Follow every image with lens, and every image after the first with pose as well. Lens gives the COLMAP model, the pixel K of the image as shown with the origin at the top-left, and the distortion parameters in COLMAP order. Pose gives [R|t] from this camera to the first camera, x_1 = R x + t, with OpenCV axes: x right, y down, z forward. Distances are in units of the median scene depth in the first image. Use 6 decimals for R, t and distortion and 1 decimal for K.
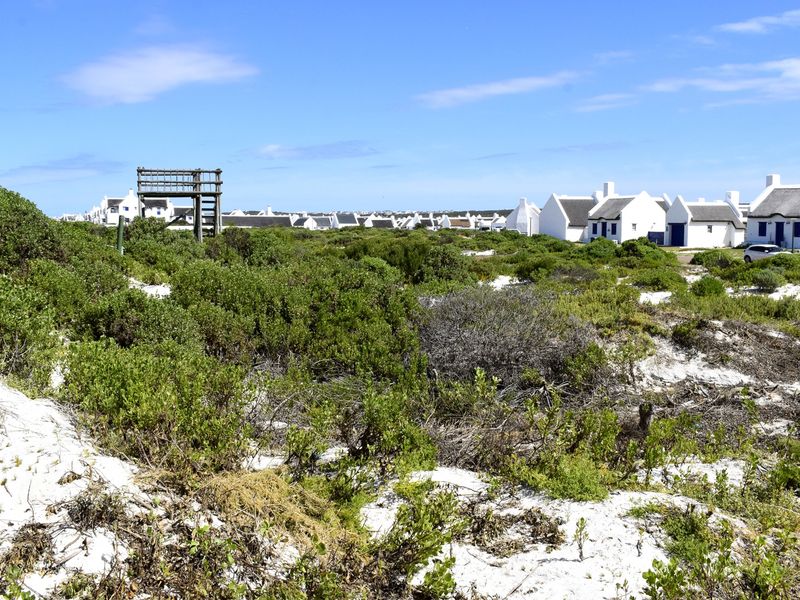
lens RADIAL K [[815.3, 0, 402.6], [0, 815.3, 301.7], [0, 0, 1]] dist [-0.080847, 0.000000]
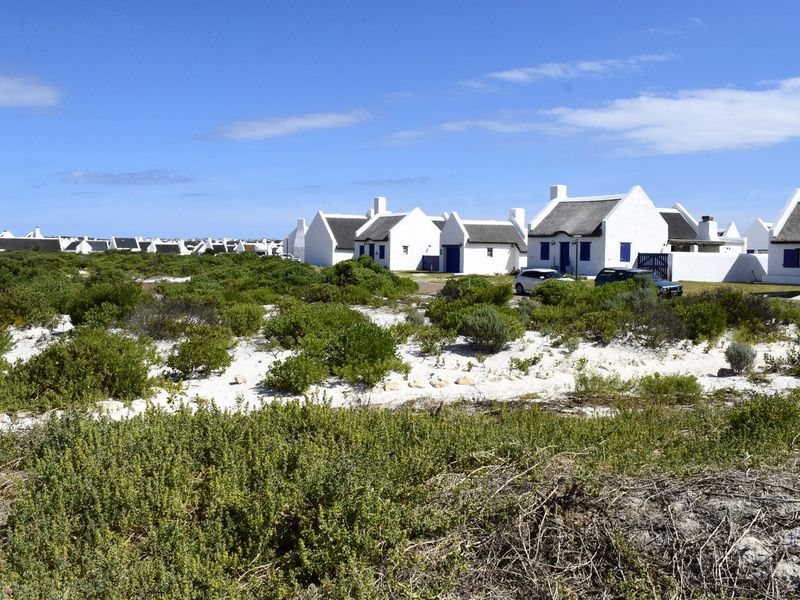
lens RADIAL K [[778.8, 0, 379.9], [0, 778.8, 290.9], [0, 0, 1]] dist [-0.086188, 0.000000]
pose [[0.985079, 0.004463, 0.172048, 0.124672], [0.003814, 0.998852, -0.047749, -0.011069], [-0.172063, 0.047693, 0.983931, 0.214983]]
